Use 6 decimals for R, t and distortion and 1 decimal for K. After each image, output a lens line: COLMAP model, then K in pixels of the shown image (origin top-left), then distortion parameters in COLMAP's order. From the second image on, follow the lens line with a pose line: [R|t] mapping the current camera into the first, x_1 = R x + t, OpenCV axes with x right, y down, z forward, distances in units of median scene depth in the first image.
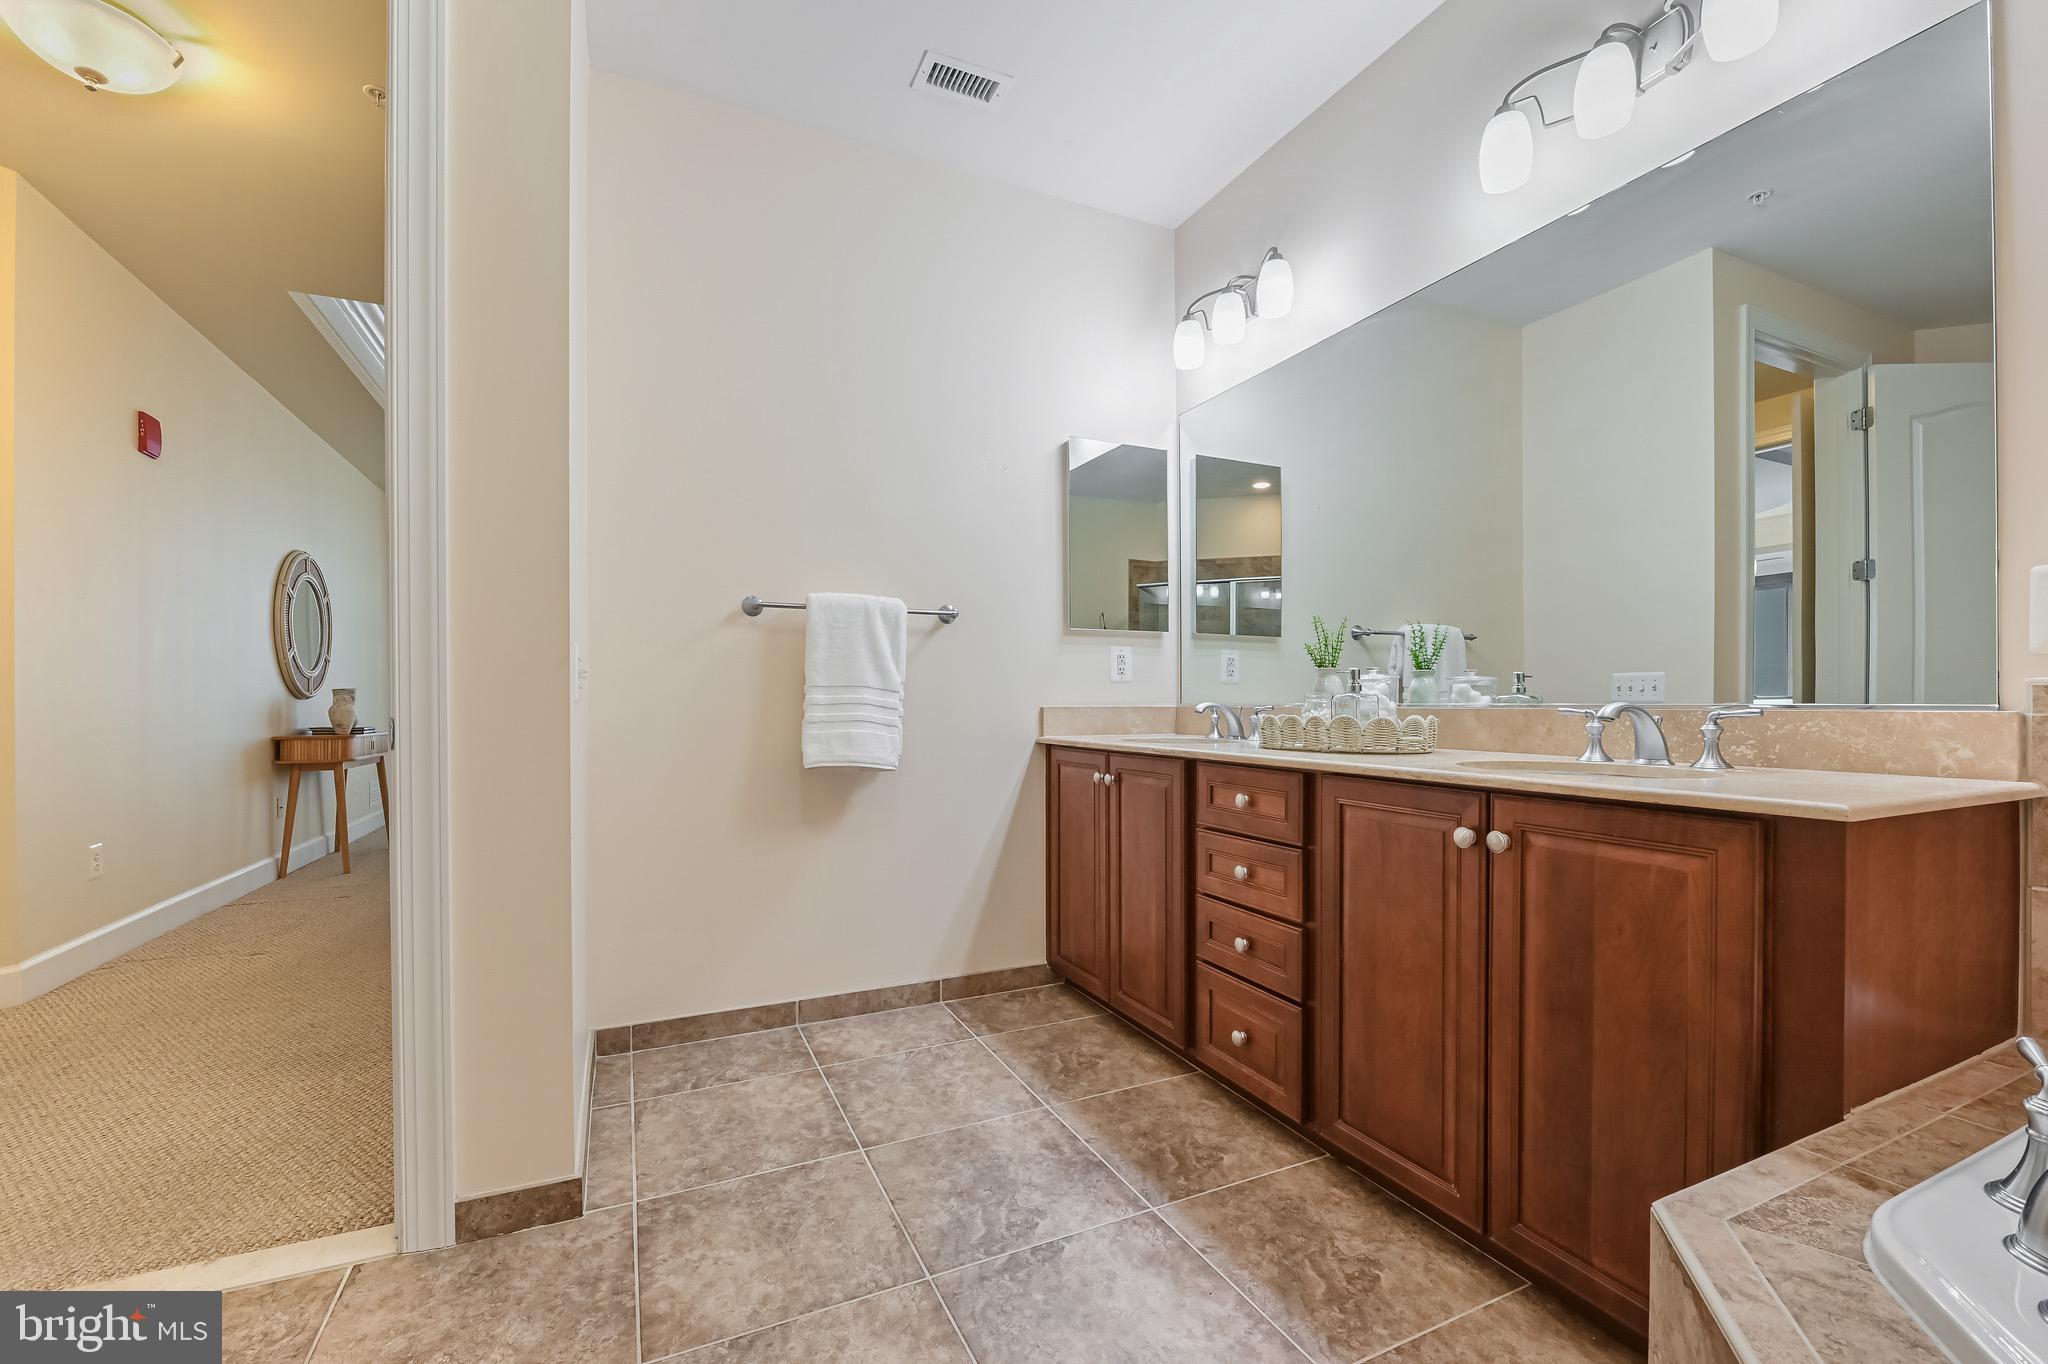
lens RADIAL K [[826.1, 0, 1003.0], [0, 826.1, 691.9], [0, 0, 1]] dist [-0.010958, -0.001725]
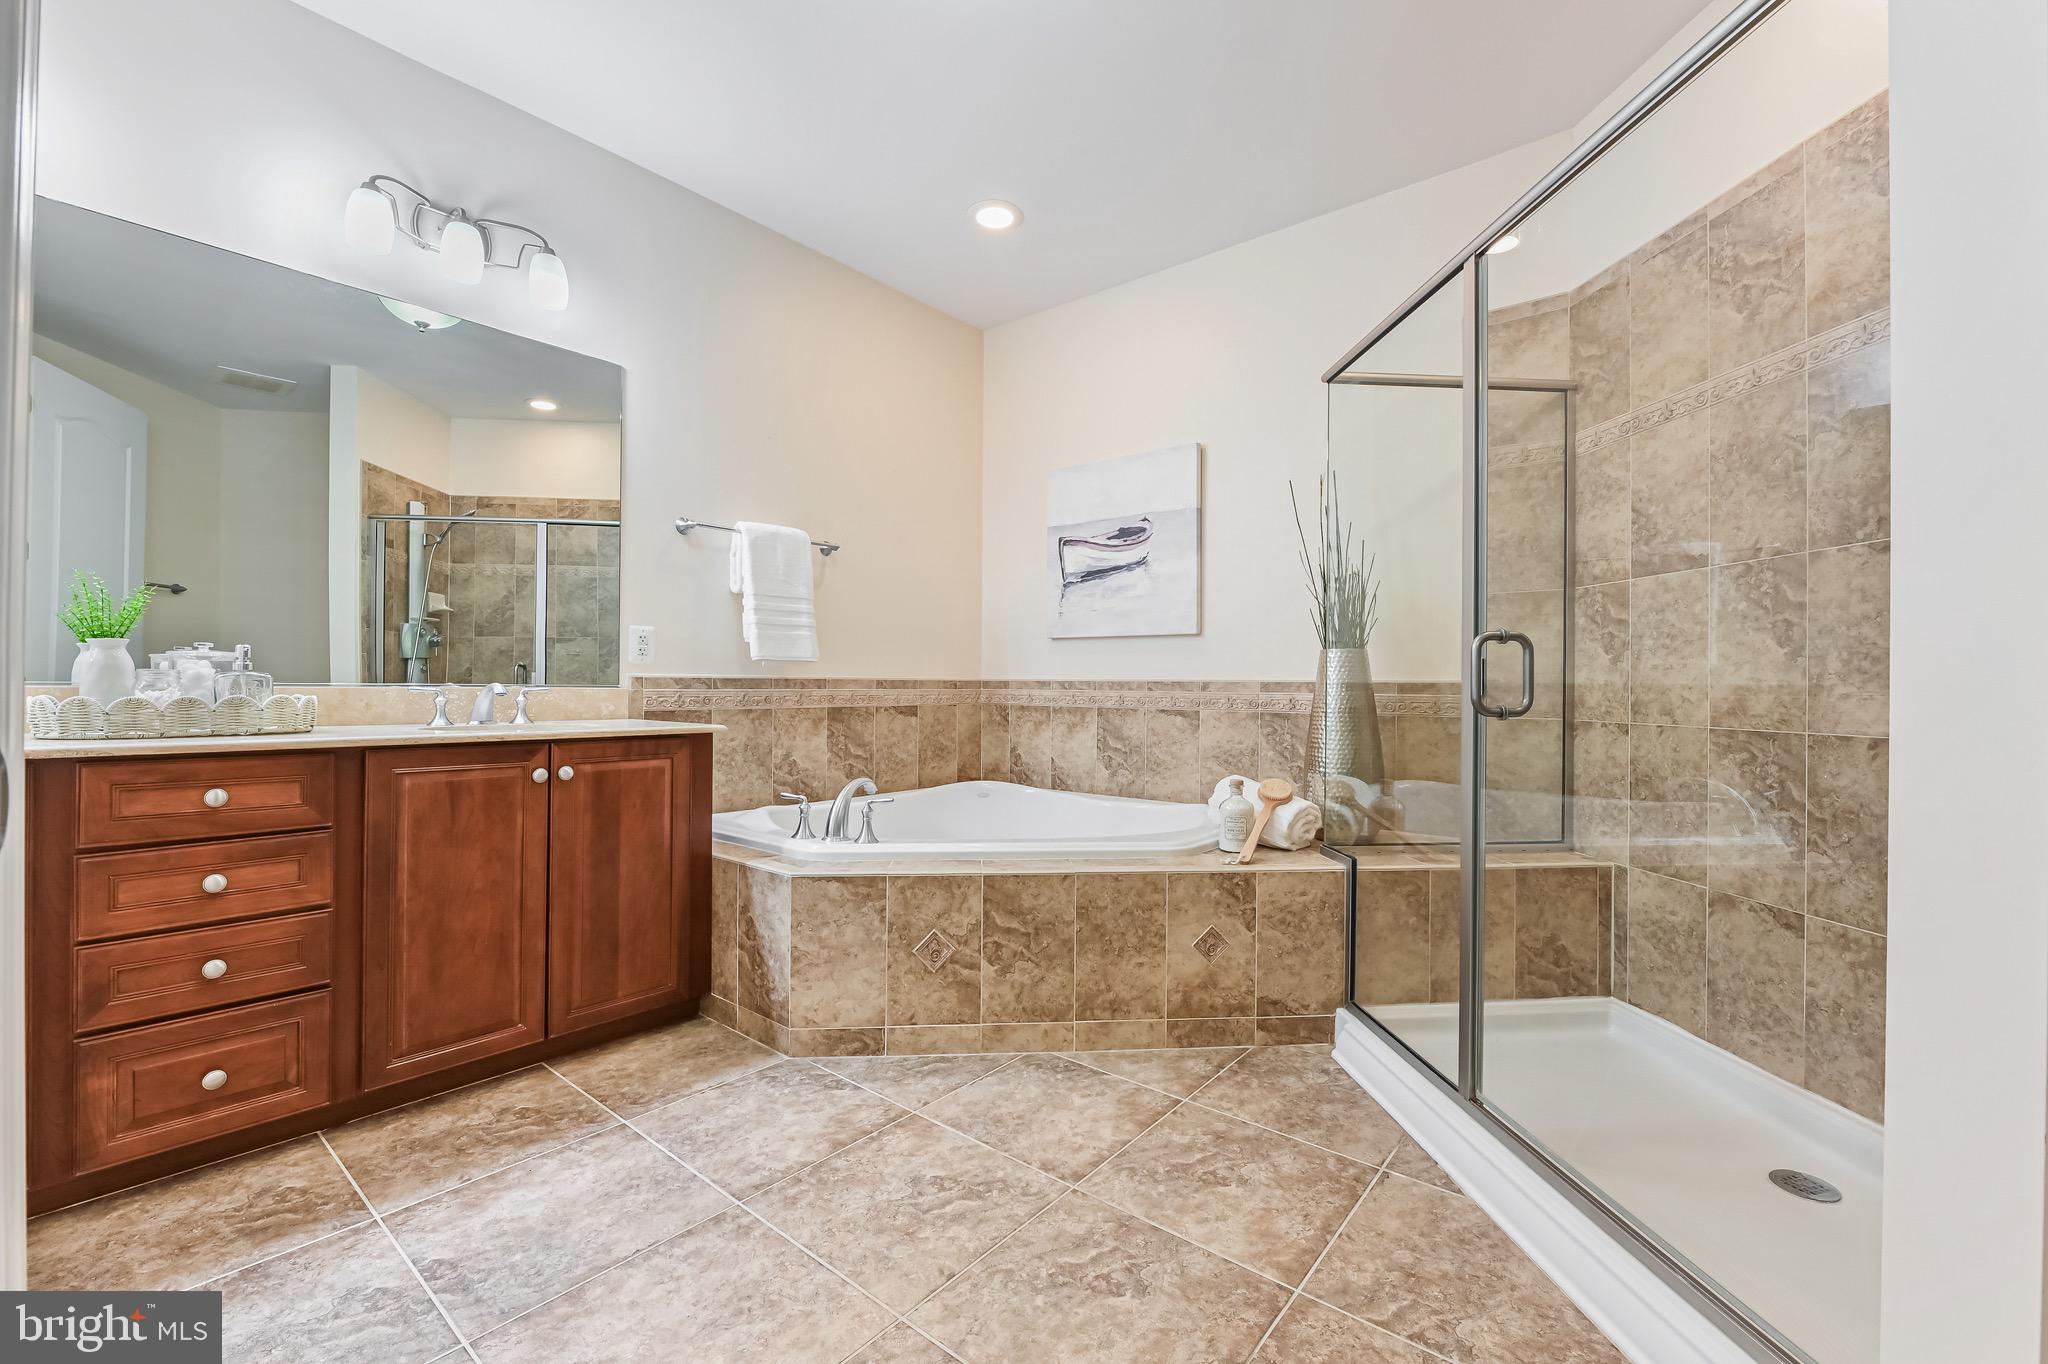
lens RADIAL K [[826.1, 0, 1006.4], [0, 826.1, 677.2], [0, 0, 1]] dist [-0.010958, -0.001725]
pose [[-0.405008, 0.008856, 0.914270, -1.035331], [-0.016243, 0.999726, -0.016879, 0.012496], [-0.914169, -0.021687, -0.404753, 0.778755]]
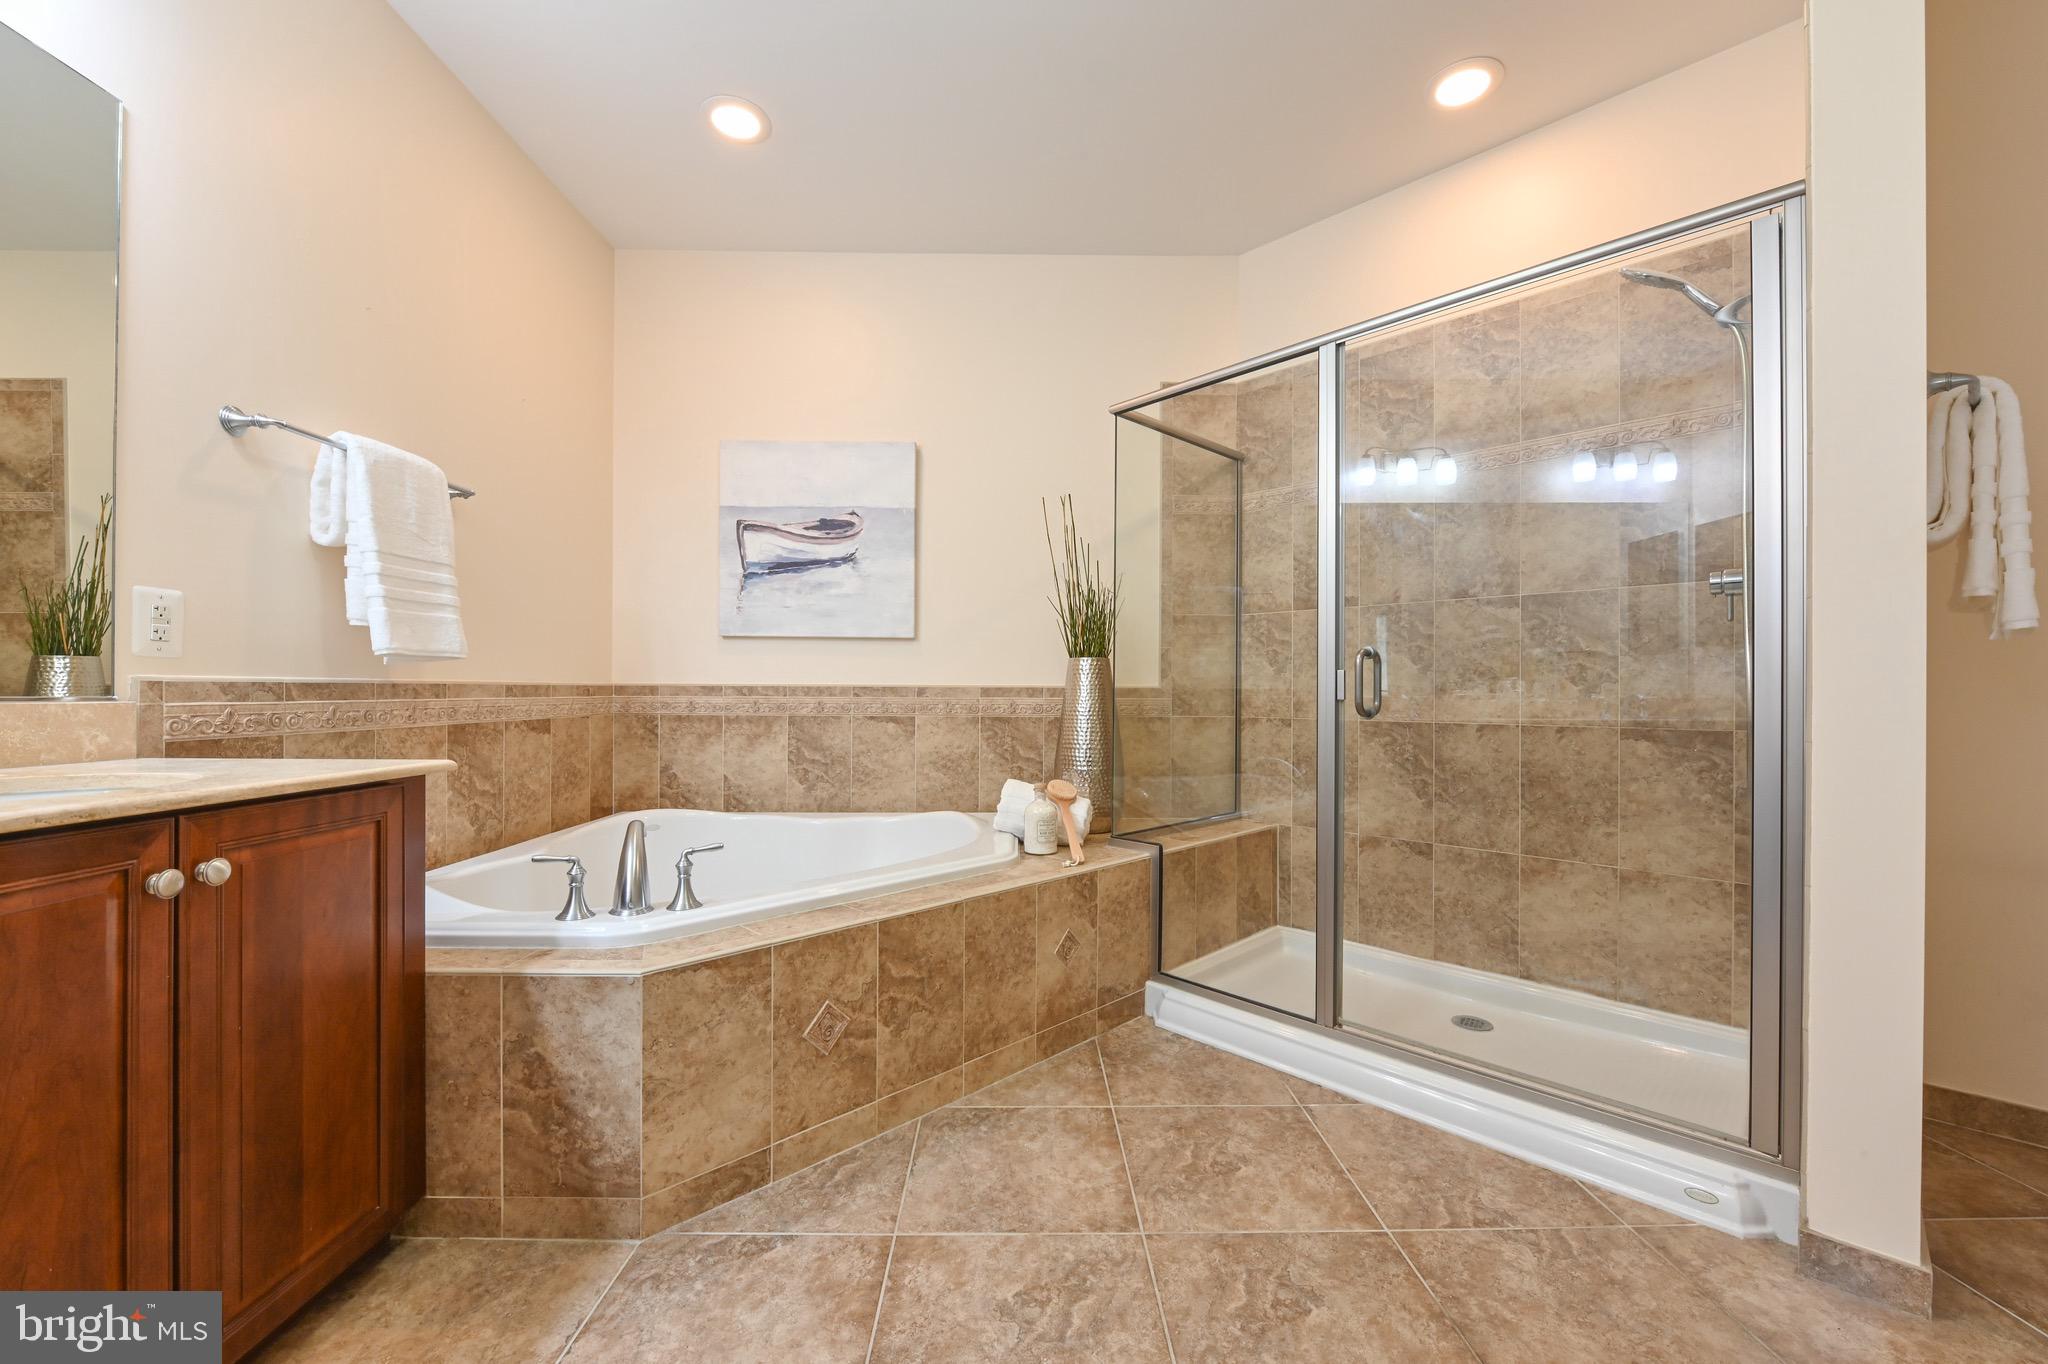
lens RADIAL K [[807.6, 0, 1007.3], [0, 807.6, 684.8], [0, 0, 1]] dist [-0.010540, -0.000277]
pose [[-0.896415, 0.003348, 0.443204, -0.374245], [-0.005557, 0.999808, -0.018791, 0.011599], [-0.443182, -0.019308, -0.896224, 1.207807]]
